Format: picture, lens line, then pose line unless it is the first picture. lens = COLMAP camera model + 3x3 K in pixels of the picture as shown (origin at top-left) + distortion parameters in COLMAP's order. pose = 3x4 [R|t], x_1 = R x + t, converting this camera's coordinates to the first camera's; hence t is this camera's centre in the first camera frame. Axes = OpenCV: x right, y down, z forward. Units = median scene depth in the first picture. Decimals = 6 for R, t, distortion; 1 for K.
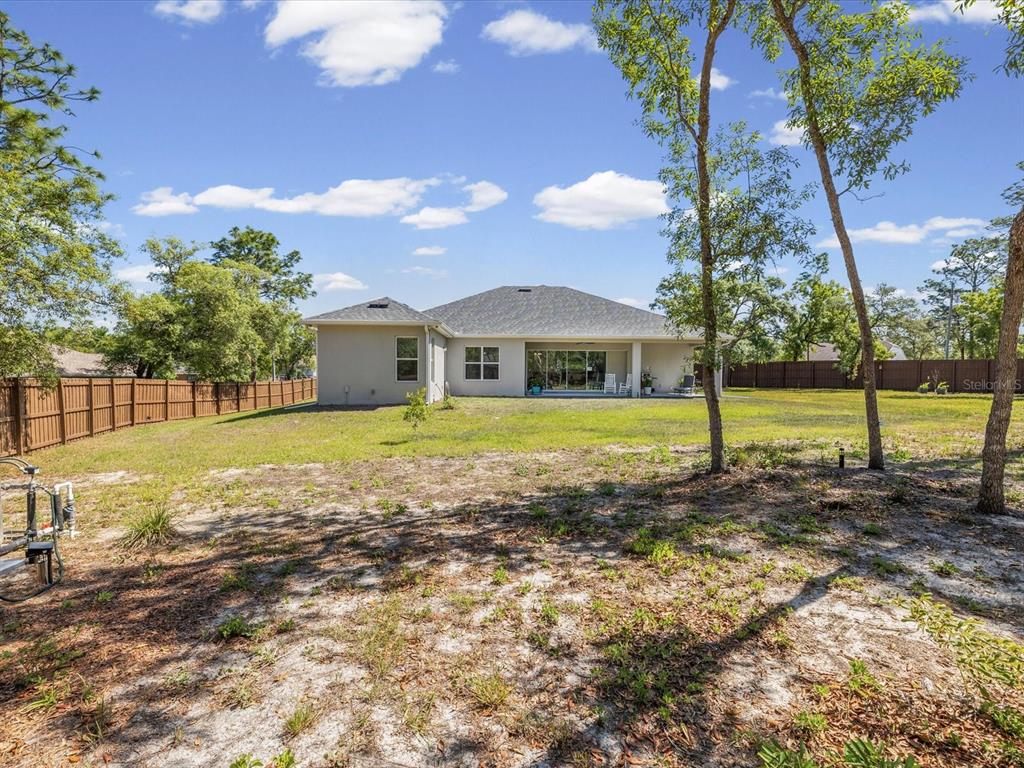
lens RADIAL K [[500.4, 0, 507.1], [0, 500.4, 386.7], [0, 0, 1]] dist [-0.000691, 0.000517]
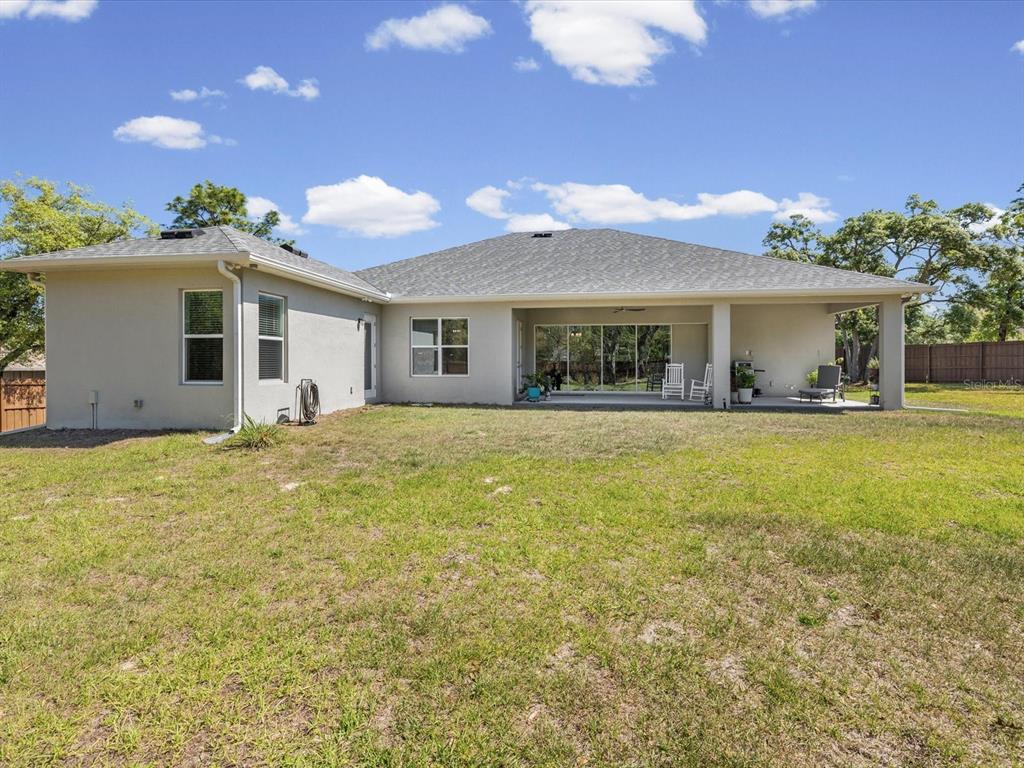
lens RADIAL K [[493.6, 0, 514.3], [0, 493.6, 360.7], [0, 0, 1]] dist [0.002483, 0.000725]
pose [[0.982988, -0.007658, -0.183508, 0.130152], [0.001530, 0.999437, -0.033513, -0.010571], [0.183662, 0.032662, 0.982447, 0.418946]]
